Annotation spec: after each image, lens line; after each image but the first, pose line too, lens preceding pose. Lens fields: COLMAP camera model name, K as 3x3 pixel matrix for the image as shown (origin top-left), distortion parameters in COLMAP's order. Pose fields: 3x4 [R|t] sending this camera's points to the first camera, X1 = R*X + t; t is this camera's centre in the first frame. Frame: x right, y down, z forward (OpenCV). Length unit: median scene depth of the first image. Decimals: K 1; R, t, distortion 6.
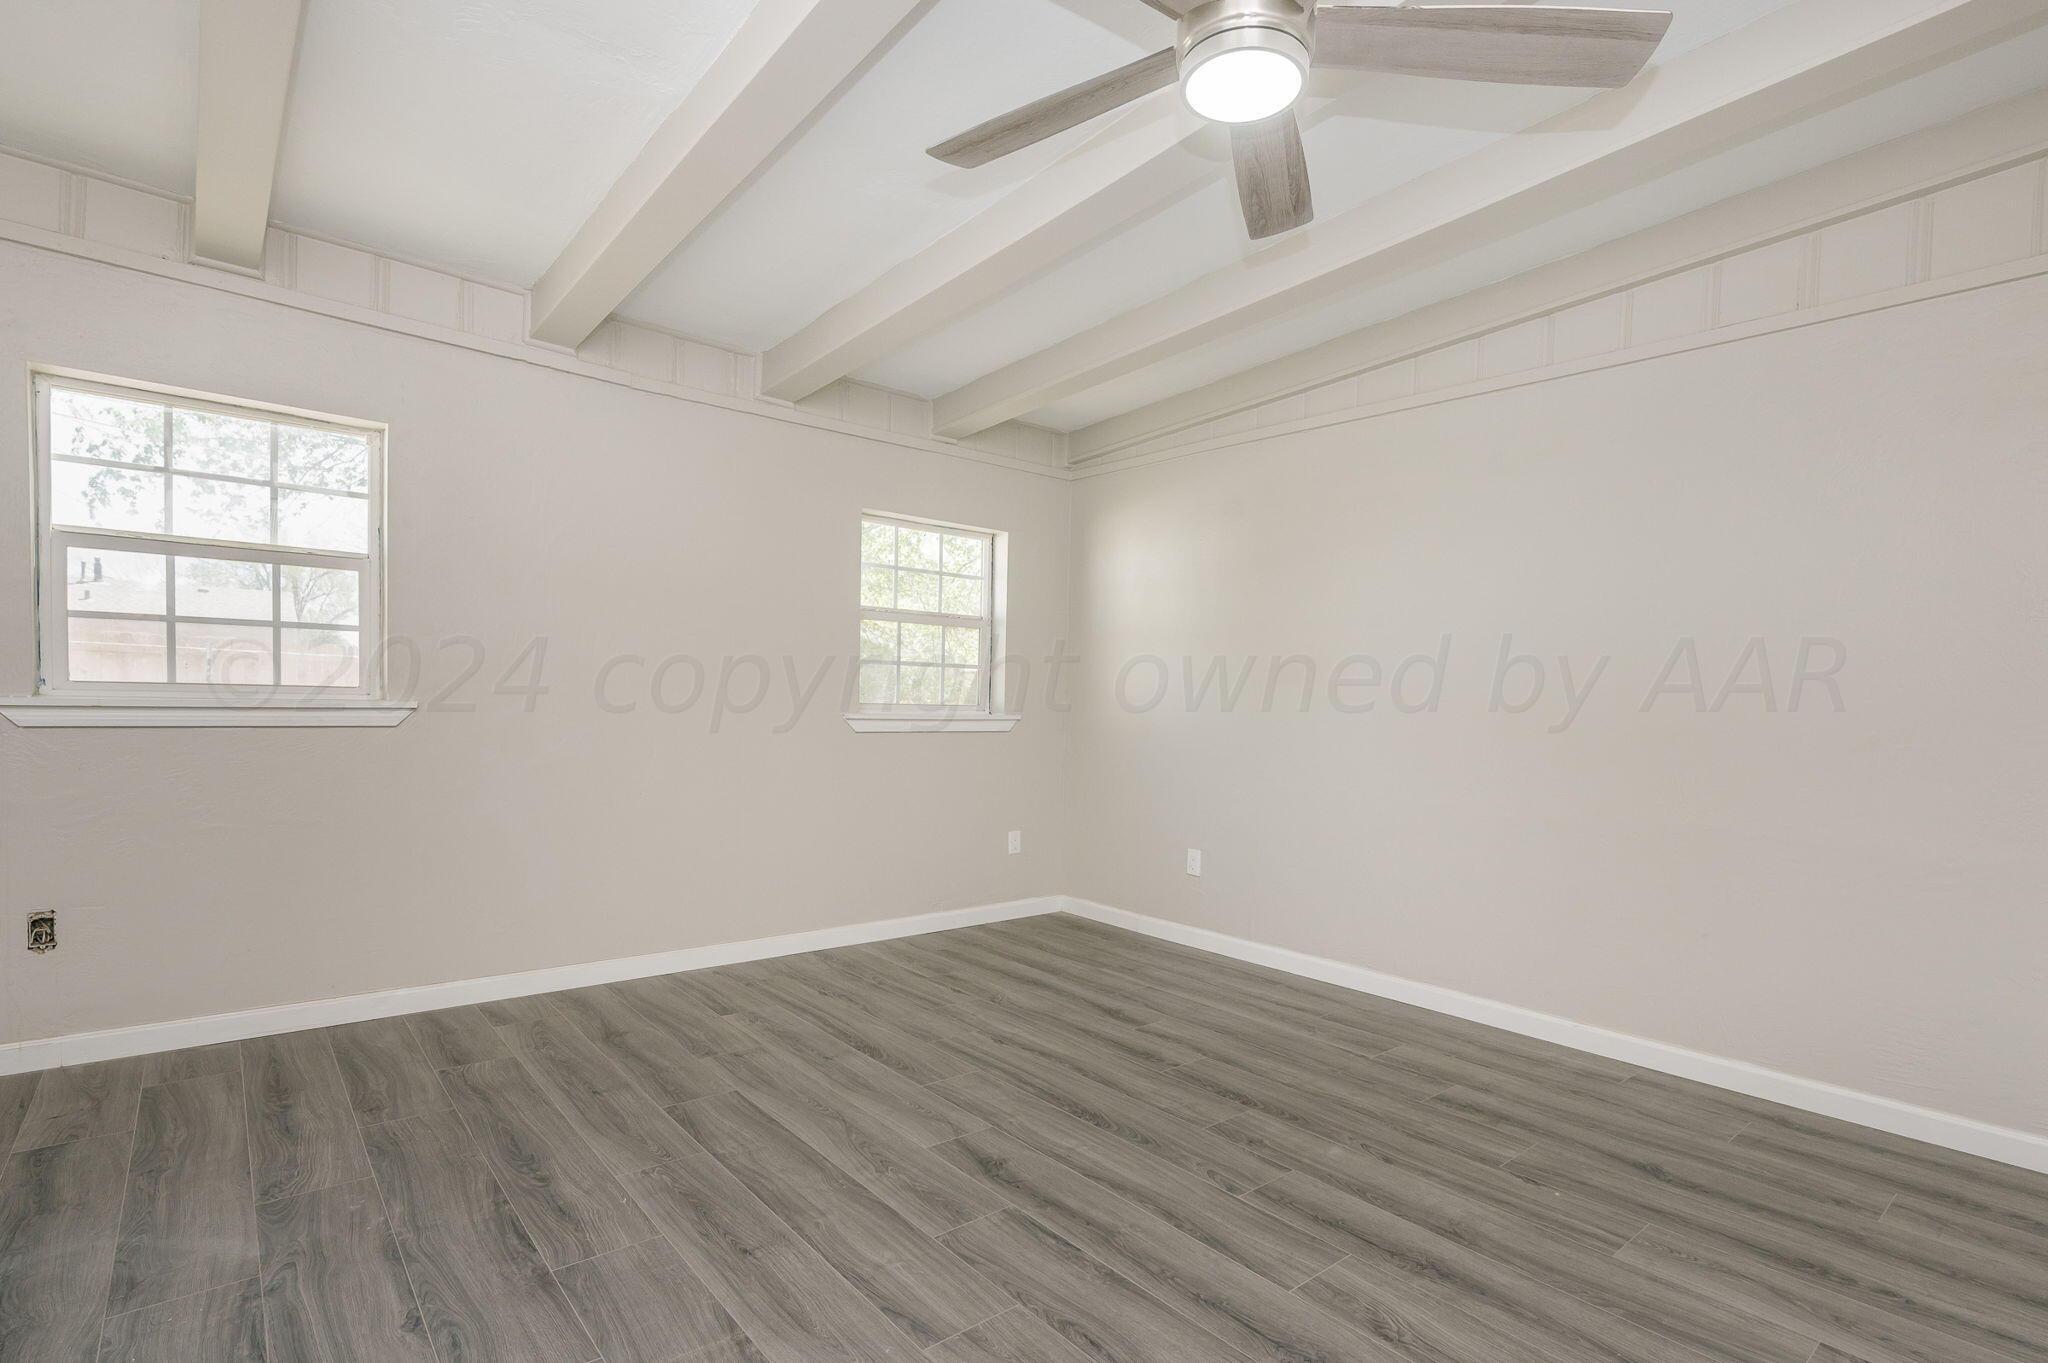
lens RADIAL K [[978.2, 0, 1024.0], [0, 978.2, 681.5], [0, 0, 1]] dist [-0.003921, -0.000594]
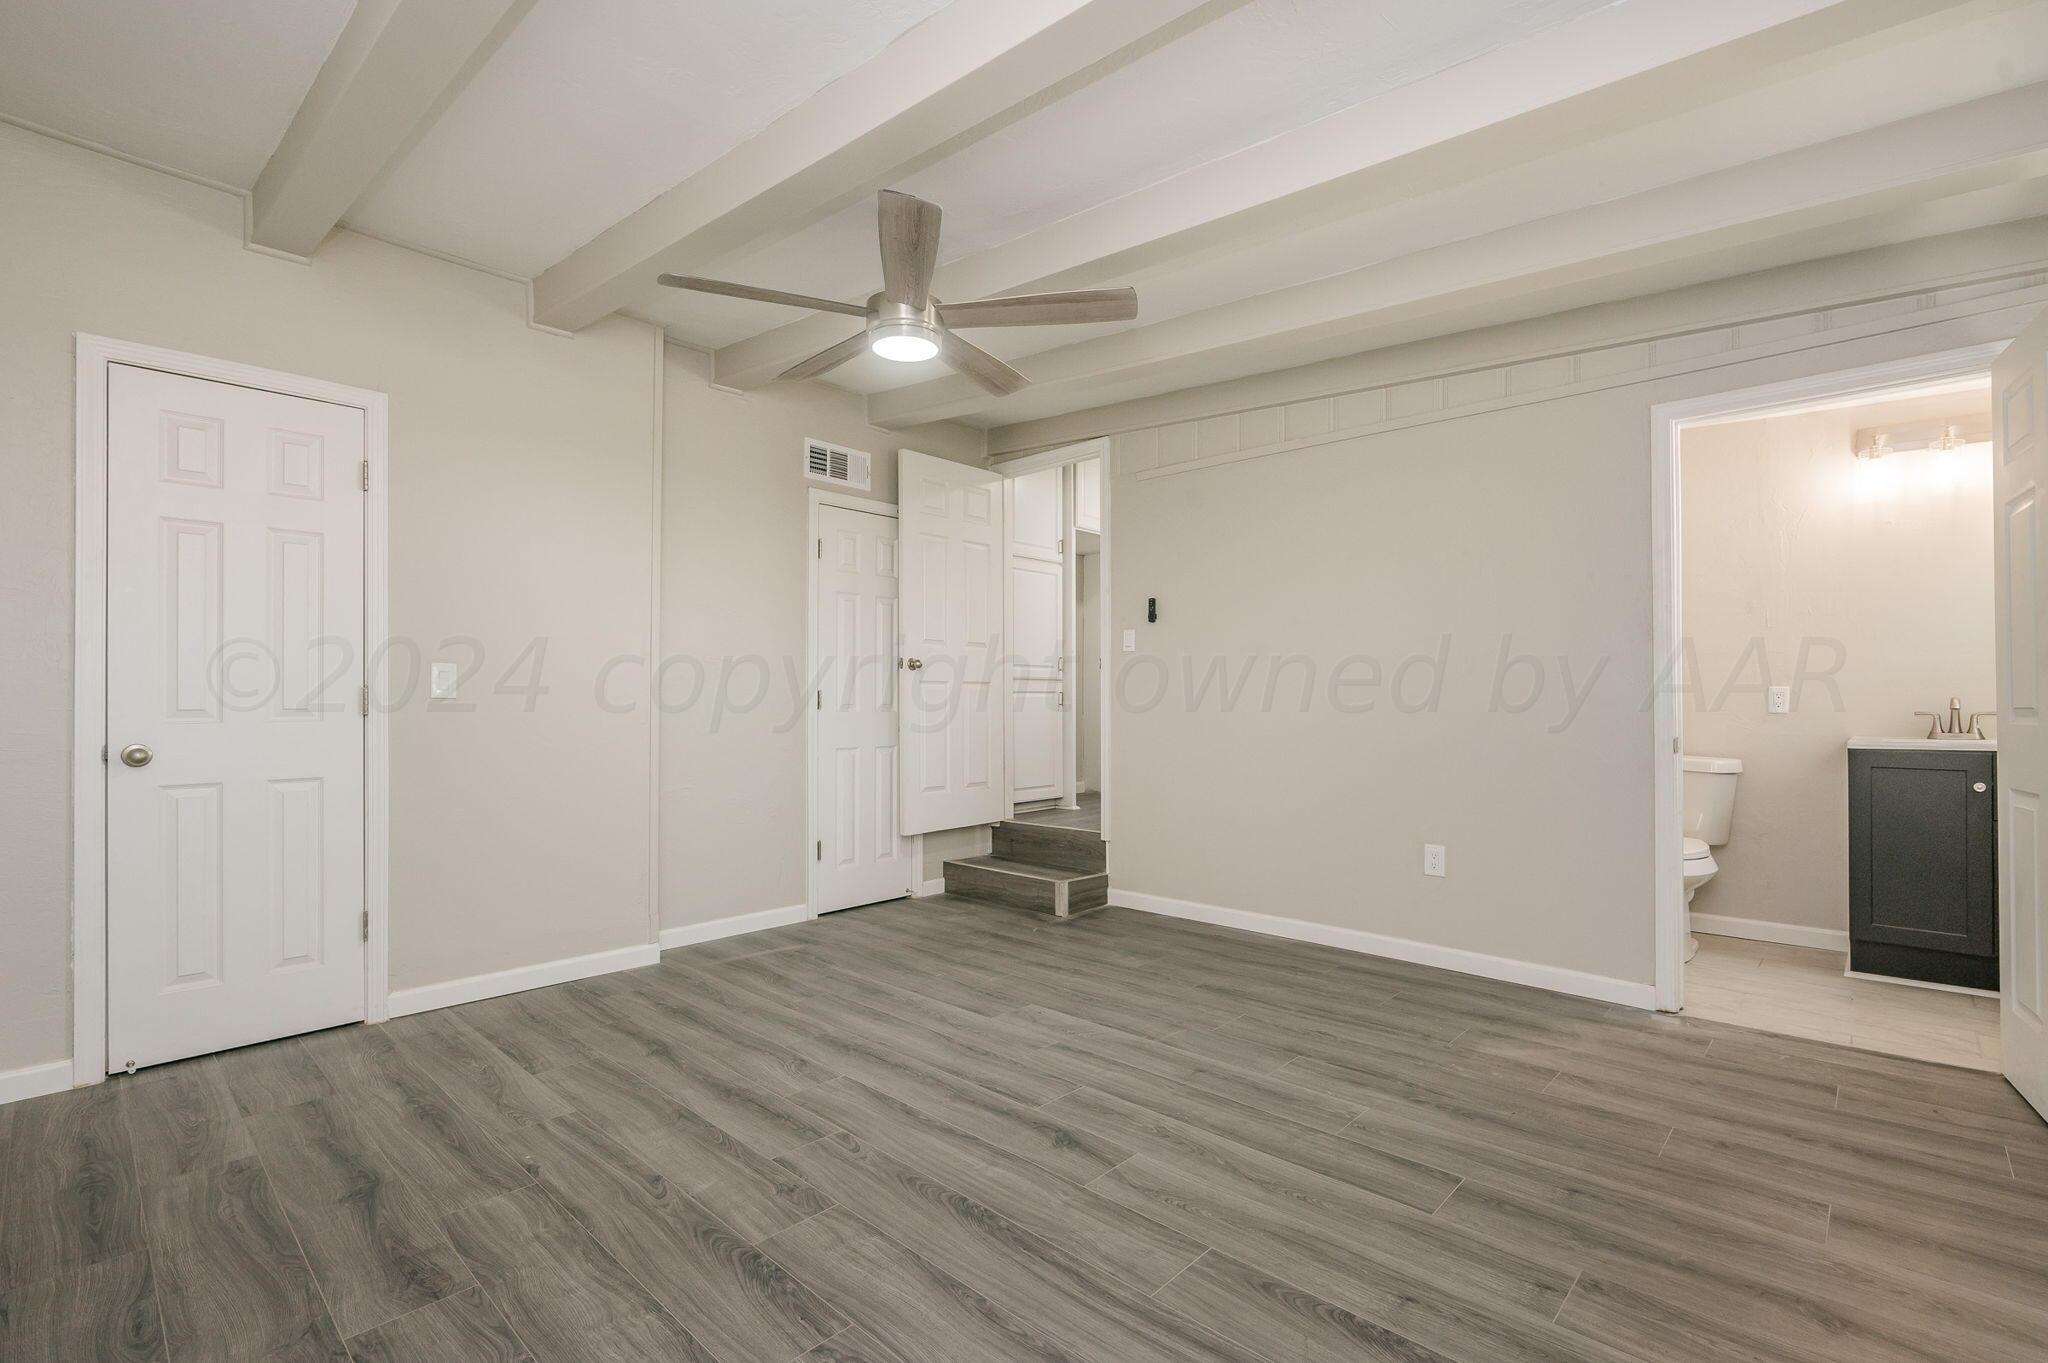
lens RADIAL K [[978.2, 0, 1024.0], [0, 978.2, 681.5], [0, 0, 1]] dist [-0.003921, -0.000594]
pose [[-0.992170, -0.027618, -0.121804, 0.158883], [-0.022065, 0.998665, -0.046707, 0.051155], [0.122931, -0.043654, -0.991455, 2.131856]]
